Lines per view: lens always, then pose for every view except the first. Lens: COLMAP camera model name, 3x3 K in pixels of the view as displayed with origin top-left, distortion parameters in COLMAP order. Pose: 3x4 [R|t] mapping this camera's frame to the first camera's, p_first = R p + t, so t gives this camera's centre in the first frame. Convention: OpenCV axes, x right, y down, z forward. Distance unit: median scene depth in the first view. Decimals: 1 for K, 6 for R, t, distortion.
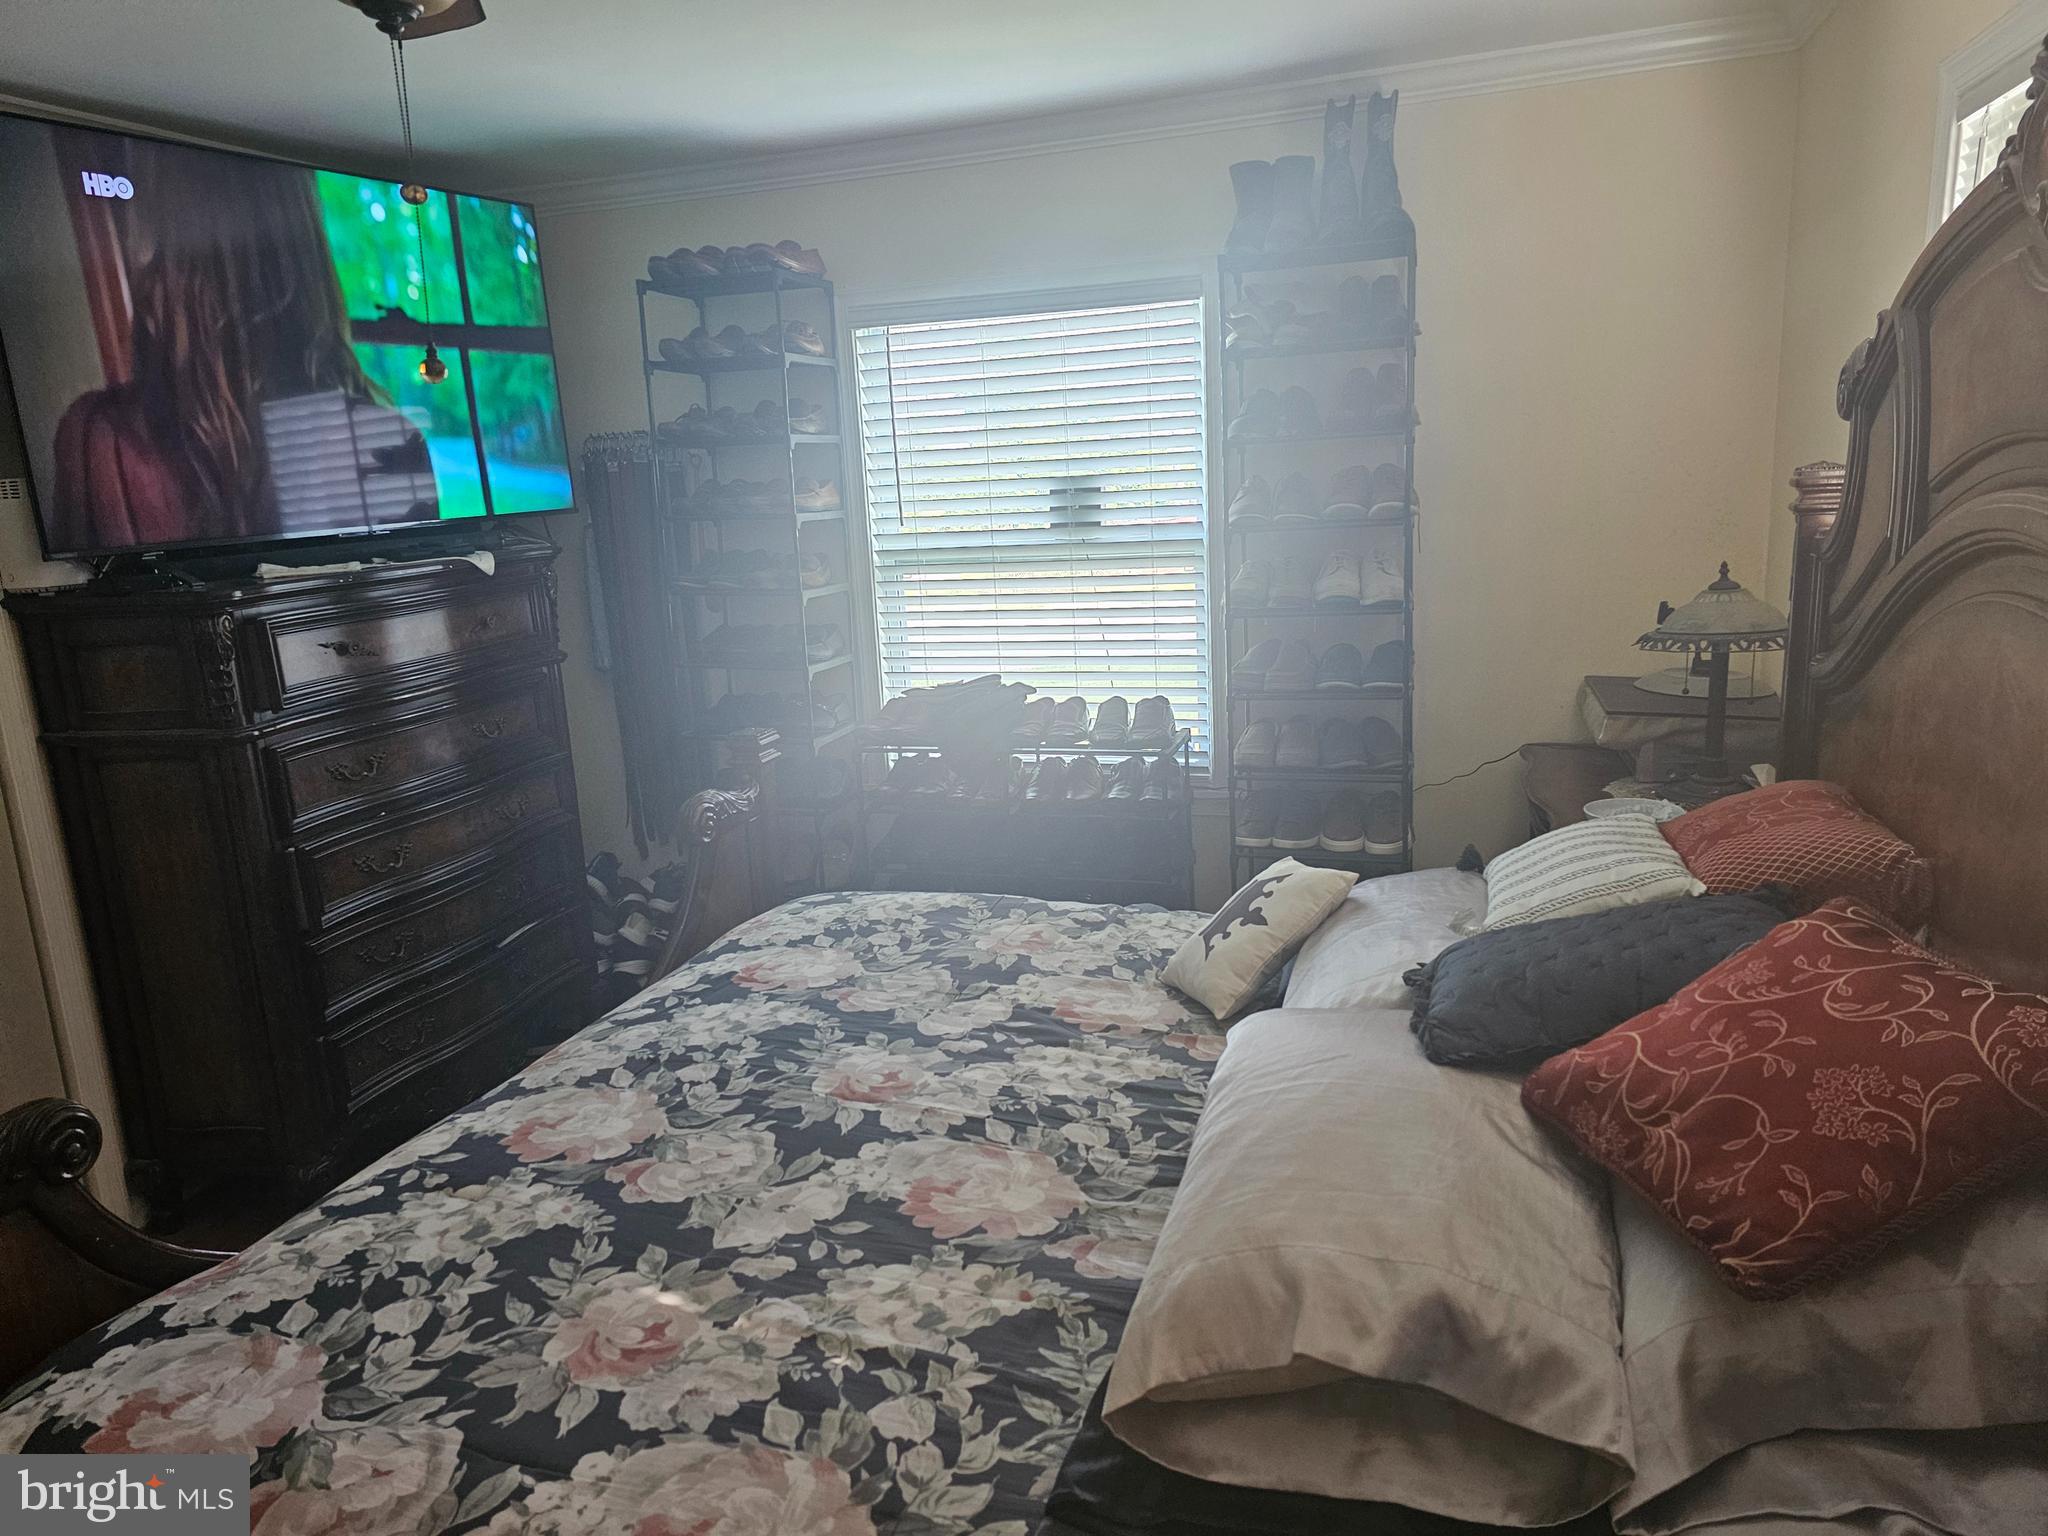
lens RADIAL K [[1385.2, 0, 1036.0], [0, 1385.2, 778.0], [0, 0, 1]] dist [0.096494, -0.088216]
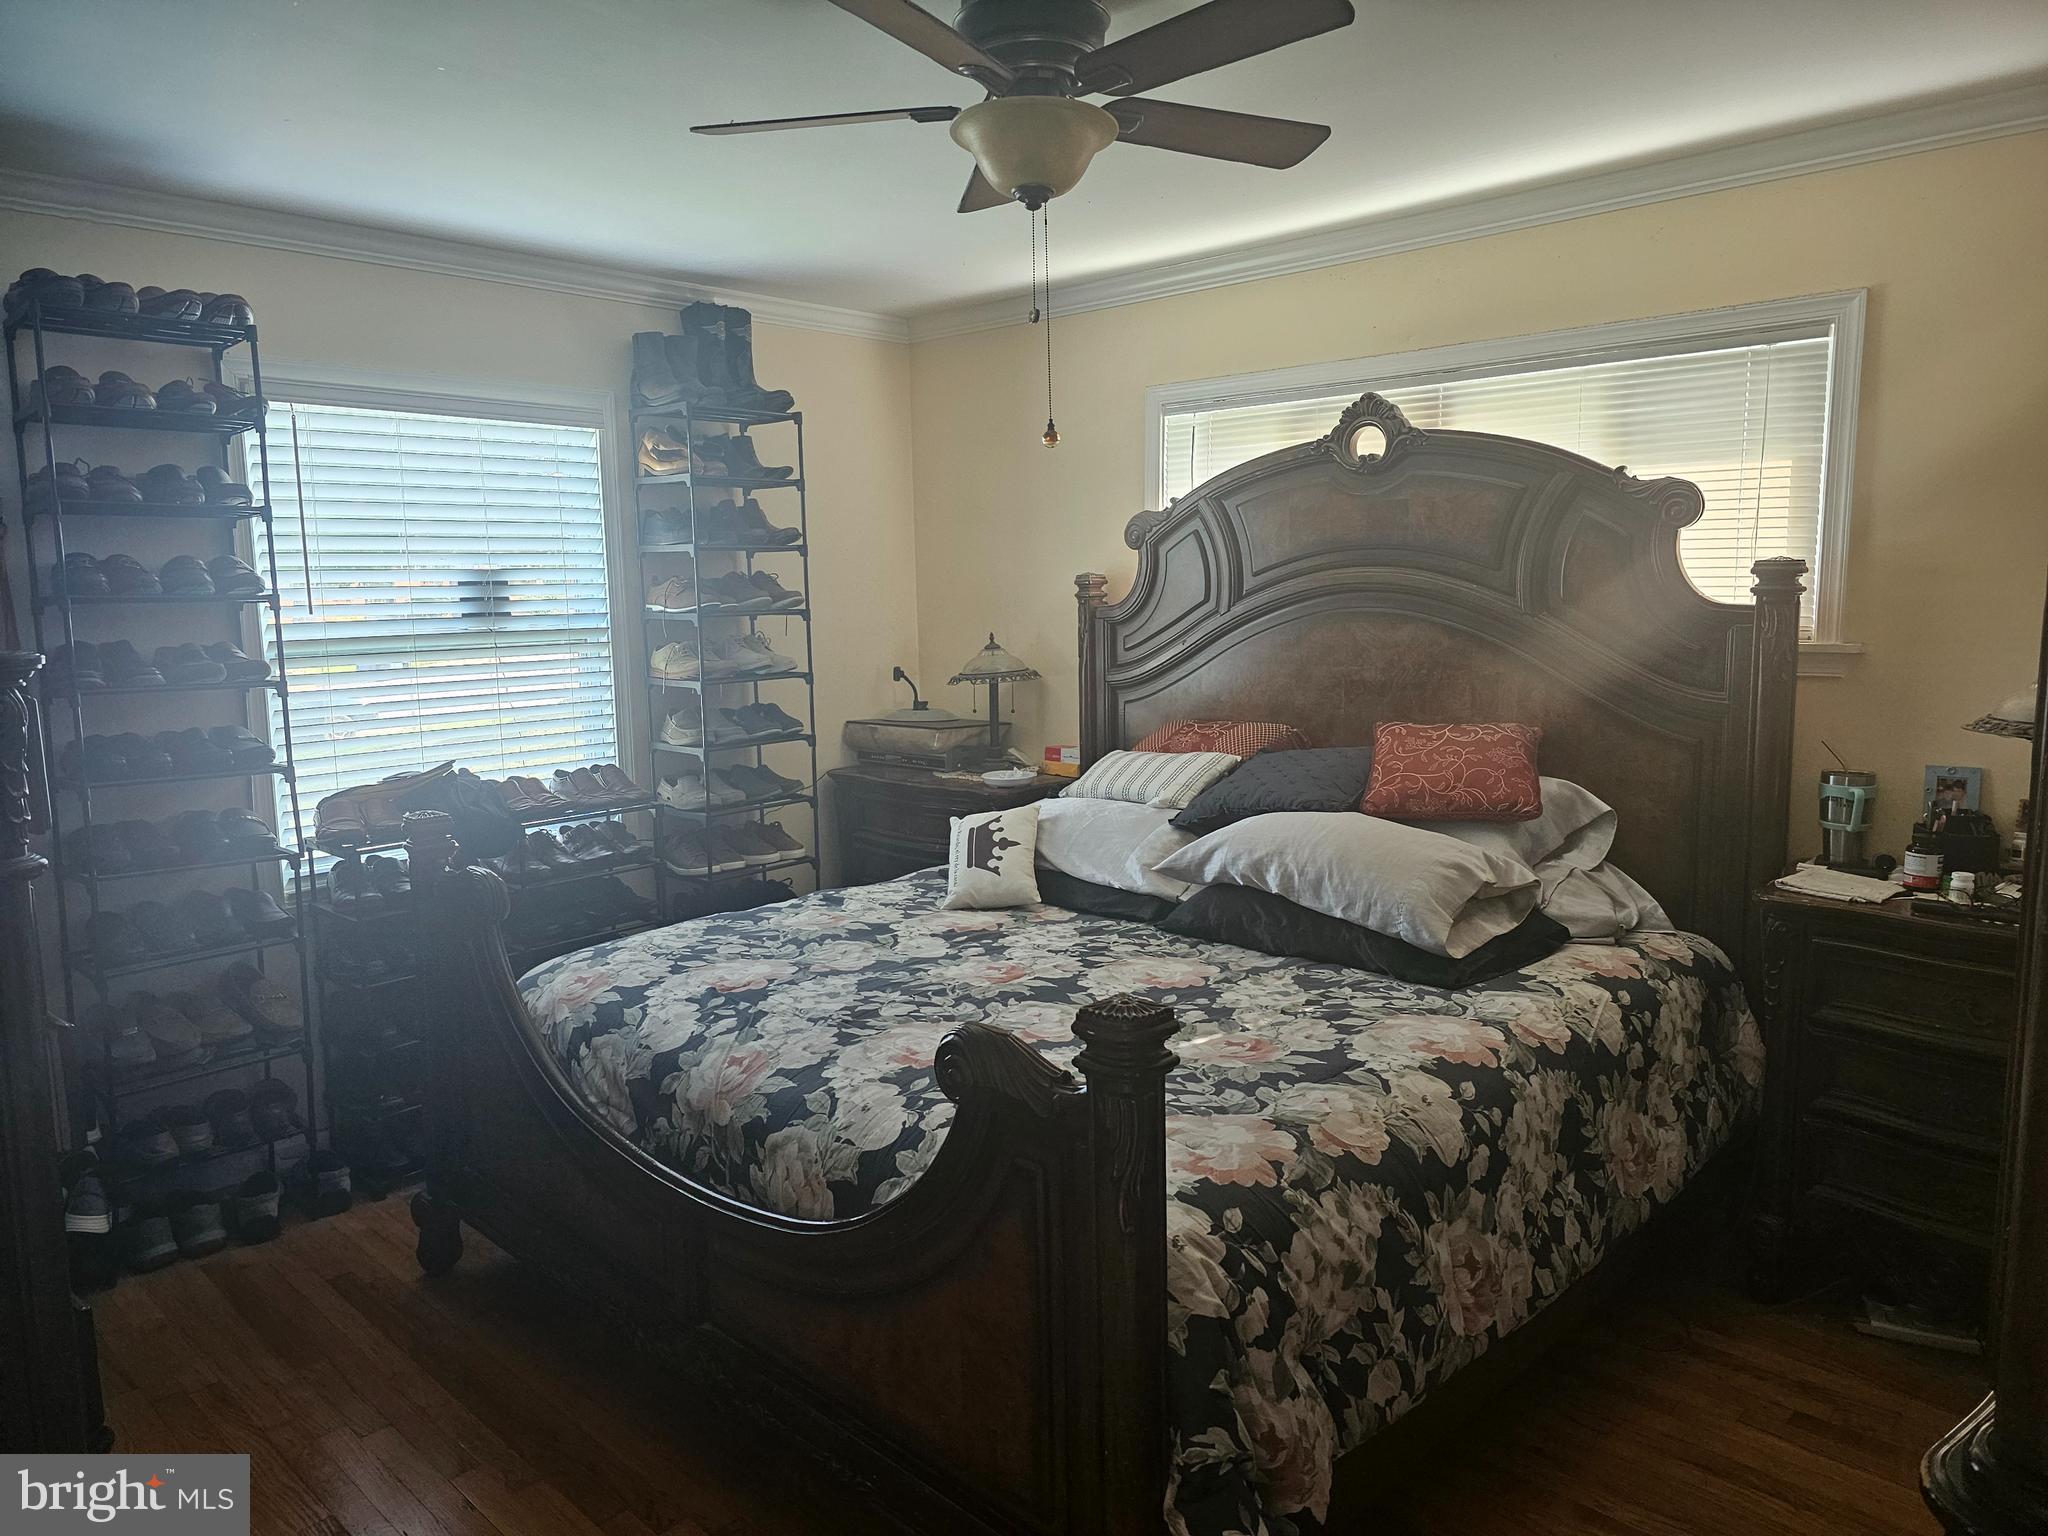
lens RADIAL K [[1384.8, 0, 1028.6], [0, 1384.8, 769.5], [0, 0, 1]] dist [0.095213, -0.083441]
pose [[0.406838, -0.079439, 0.910040, -1.249162], [0.209963, 0.977672, -0.008522, 0.042037], [-0.889044, 0.194542, 0.414433, 0.357435]]
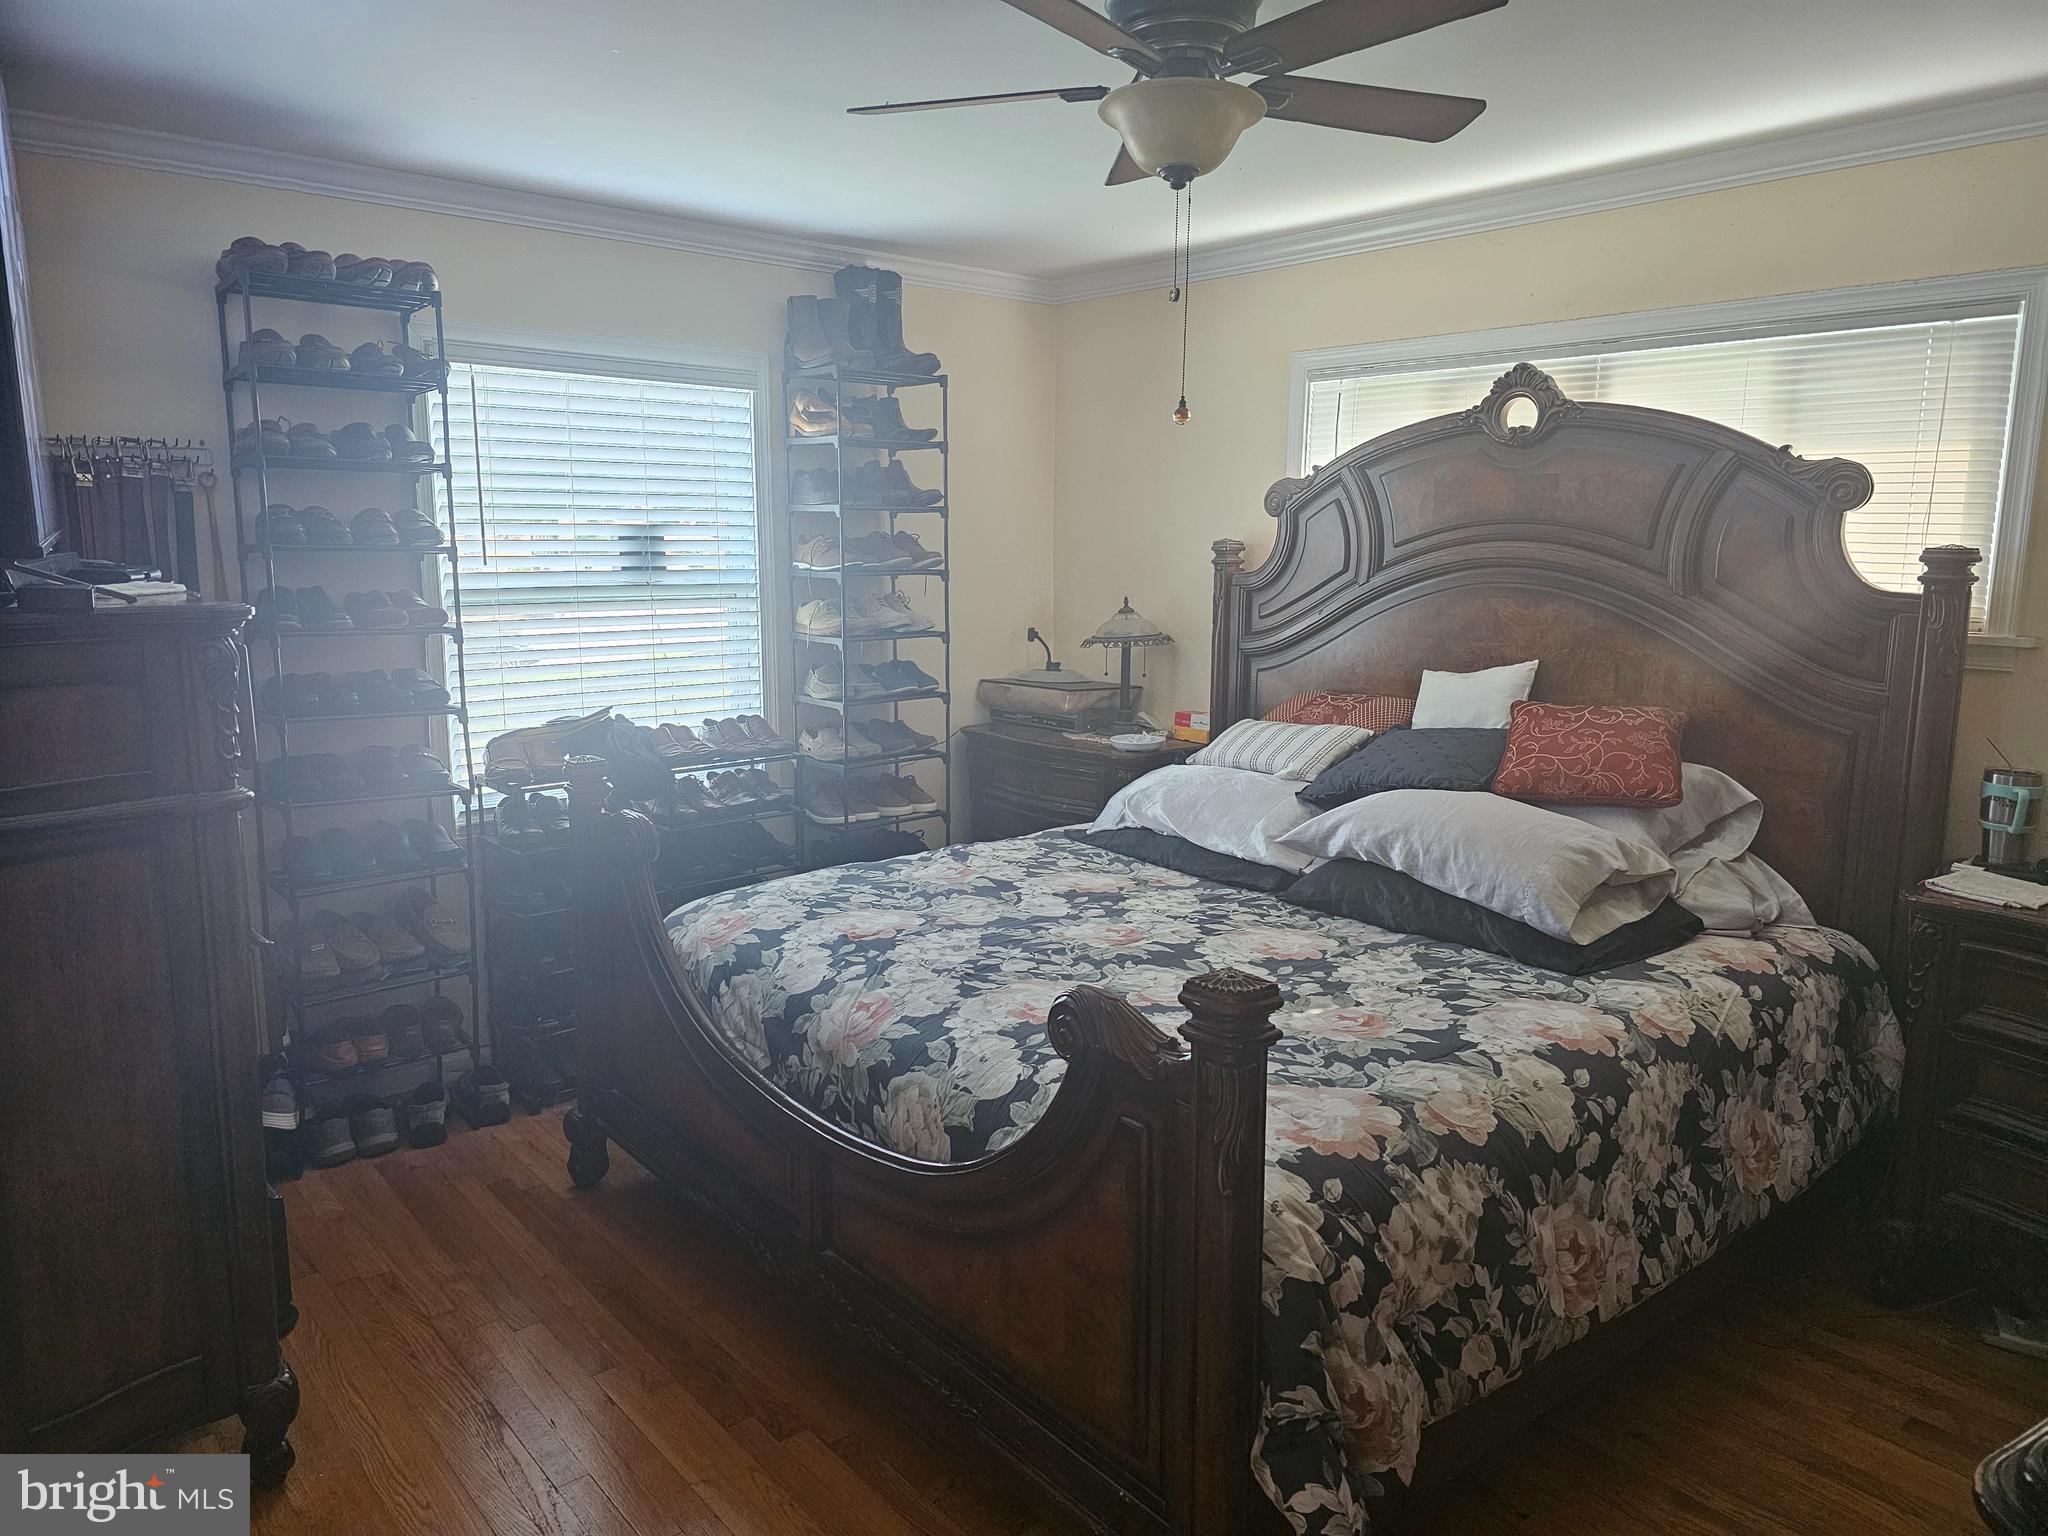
lens RADIAL K [[1385.2, 0, 1036.0], [0, 1385.2, 778.0], [0, 0, 1]] dist [0.096494, -0.088216]
pose [[0.491723, -0.096974, 0.865335, -1.268631], [0.173046, 0.984840, 0.012034, 0.033035], [-0.853383, 0.143825, 0.501050, 0.336323]]
